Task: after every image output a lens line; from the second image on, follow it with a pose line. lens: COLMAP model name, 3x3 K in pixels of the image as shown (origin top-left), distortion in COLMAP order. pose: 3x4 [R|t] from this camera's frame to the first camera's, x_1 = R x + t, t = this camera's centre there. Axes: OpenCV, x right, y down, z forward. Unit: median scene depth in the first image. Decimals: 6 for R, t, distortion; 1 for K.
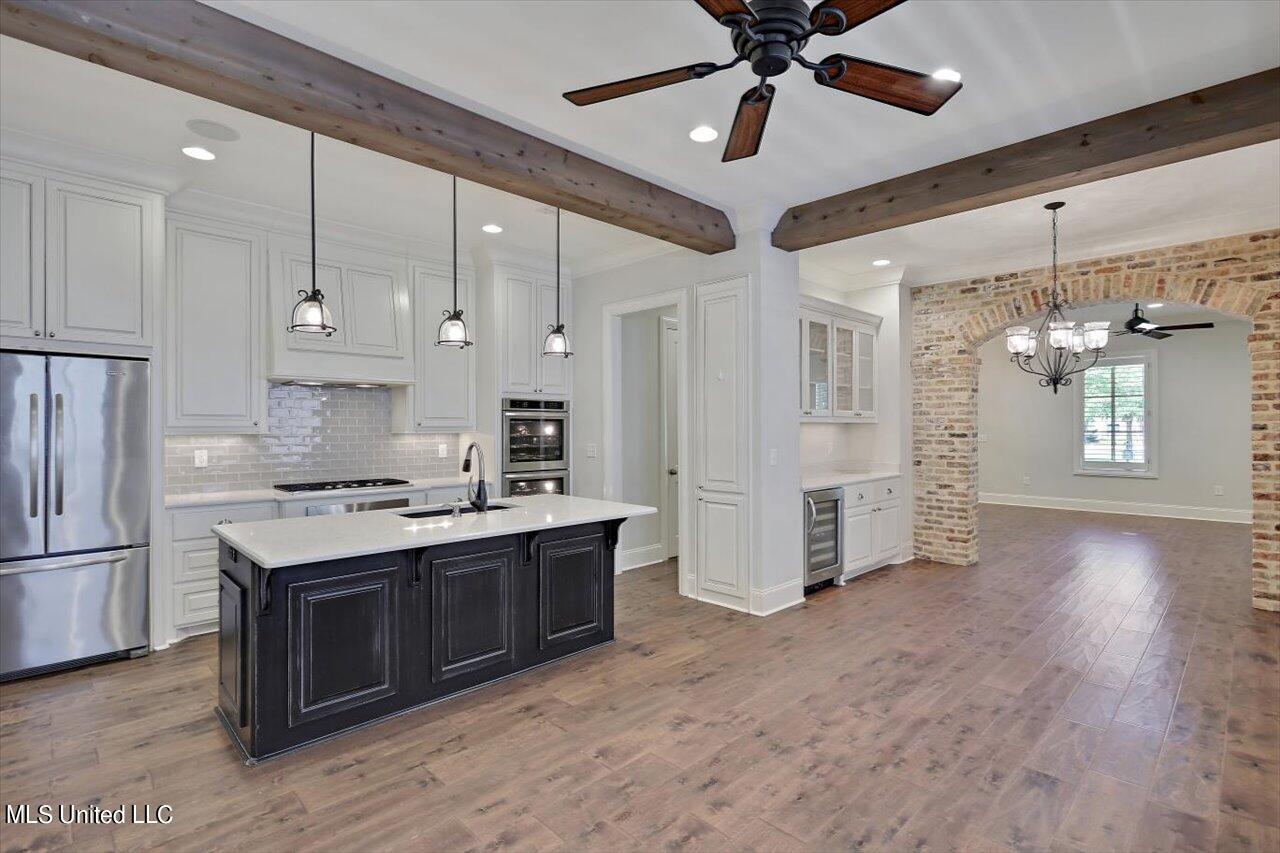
lens RADIAL K [[606.7, 0, 641.7], [0, 606.7, 423.2], [0, 0, 1]] dist [-0.006996, 0.003585]
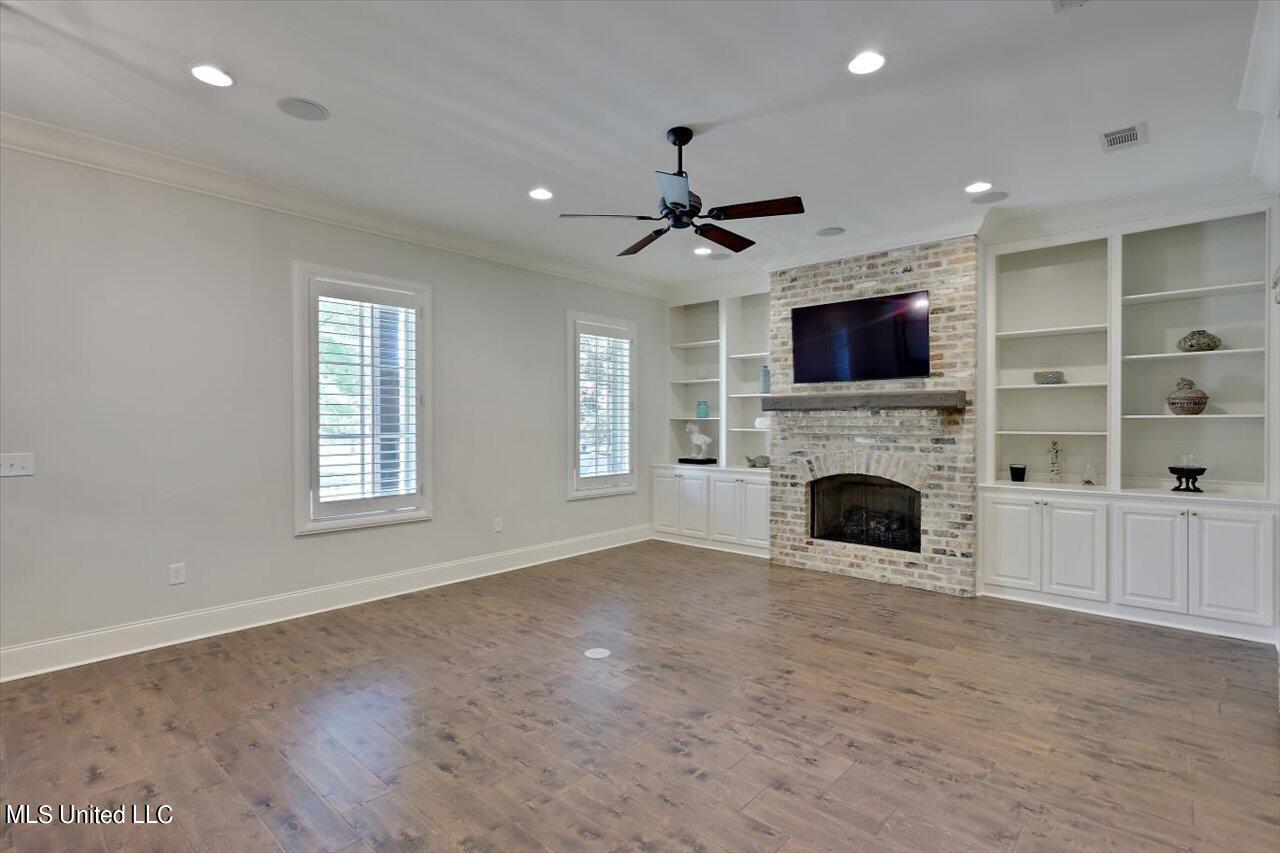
lens RADIAL K [[606.7, 0, 646.7], [0, 606.7, 425.2], [0, 0, 1]] dist [-0.006996, 0.003585]
pose [[-0.068721, 0.000796, 0.997636, 0.906945], [-0.002550, 0.999996, -0.000974, 0.016376], [-0.997633, -0.002611, -0.068718, 2.695053]]
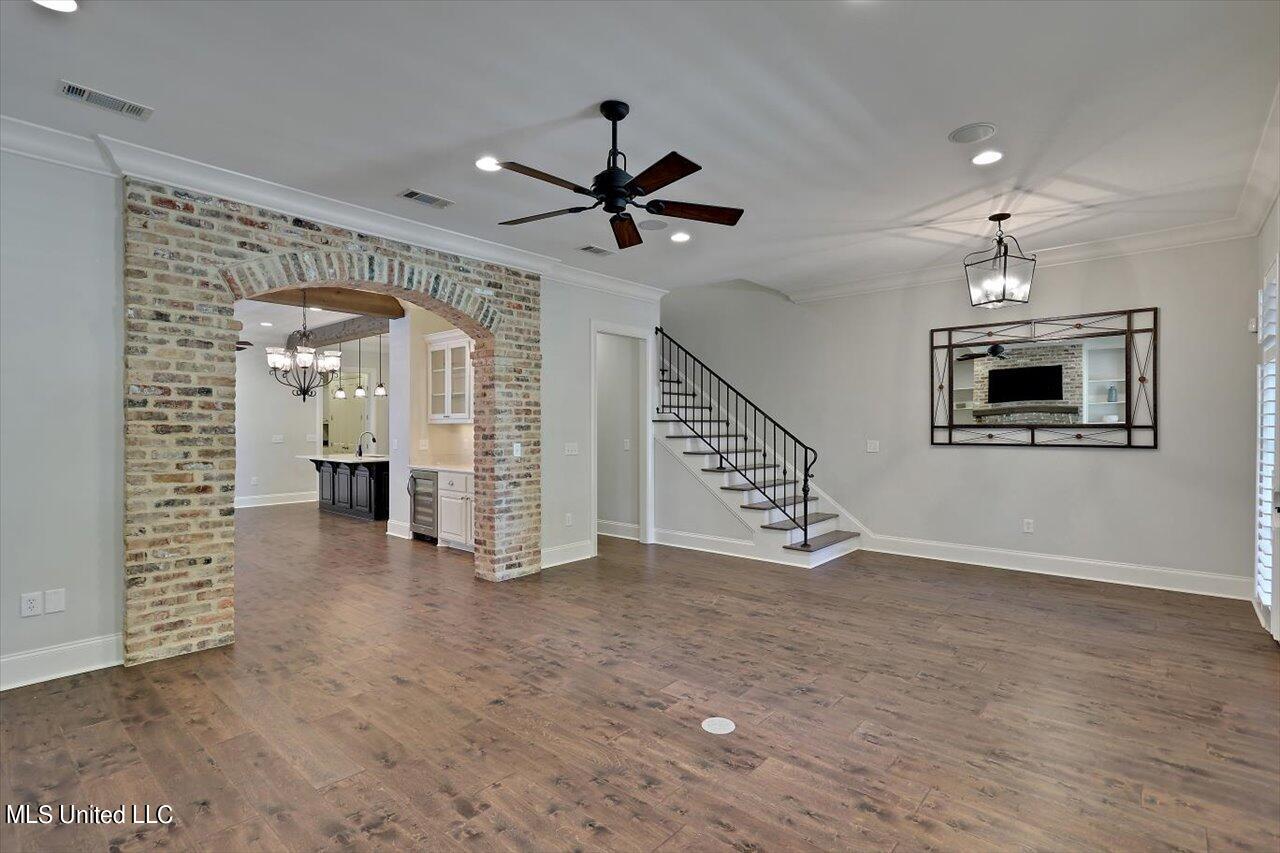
lens RADIAL K [[606.7, 0, 649.1], [0, 606.7, 427.0], [0, 0, 1]] dist [-0.006996, 0.003585]
pose [[0.087234, 0.005532, -0.996173, 3.159707], [0.005211, 0.999968, 0.006009, 0.002911], [0.996174, -0.005715, 0.087202, 2.515132]]
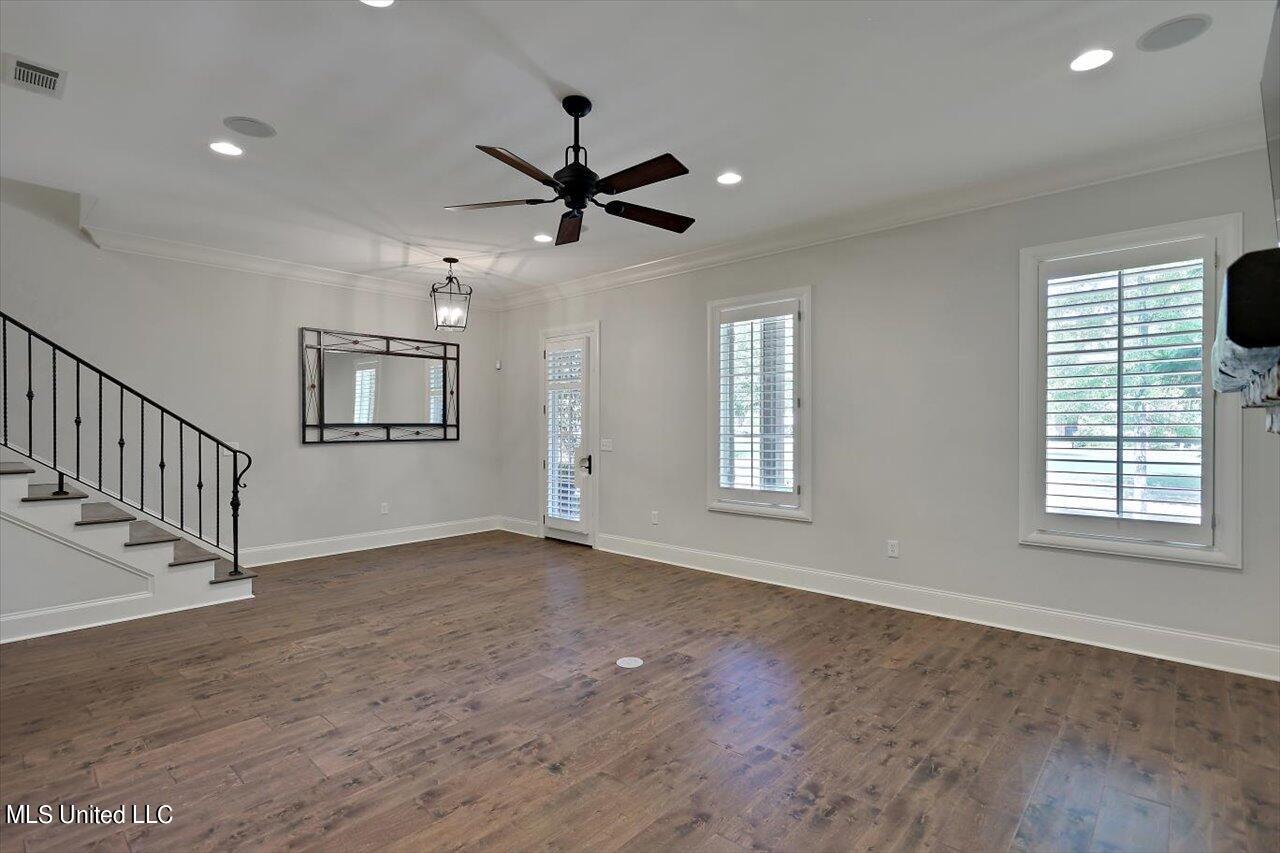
lens RADIAL K [[606.7, 0, 642.4], [0, 606.7, 427.0], [0, 0, 1]] dist [-0.006996, 0.003585]
pose [[0.998159, 0.001996, 0.060616, 2.137935], [-0.002480, 0.999966, 0.007909, 0.005236], [-0.060598, -0.008045, 0.998130, 1.476752]]
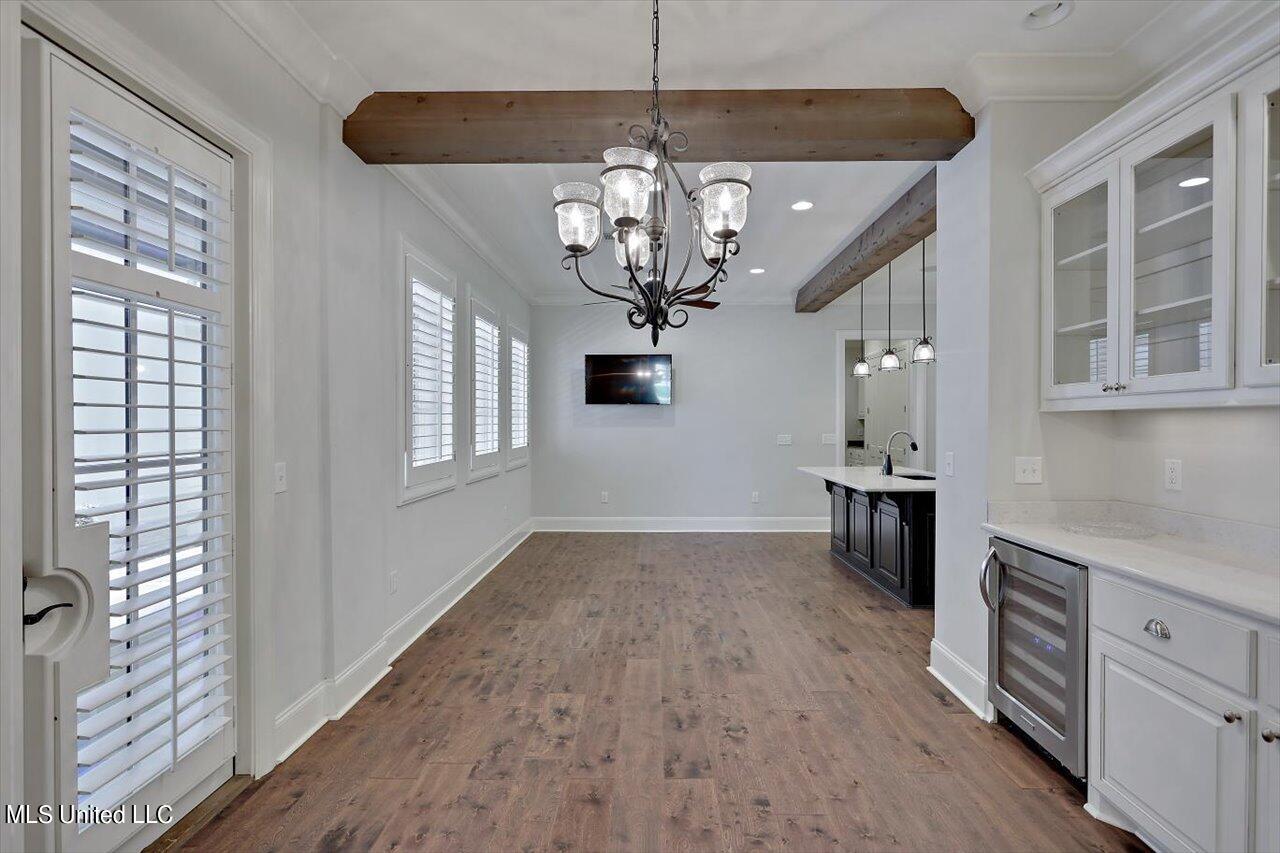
lens RADIAL K [[606.7, 0, 642.4], [0, 606.7, 429.4], [0, 0, 1]] dist [-0.006996, 0.003585]
pose [[-0.713454, 0.011335, -0.700610, 1.536116], [0.008047, 0.999936, 0.007983, 0.014300], [0.700656, 0.000057, -0.713500, 2.016793]]
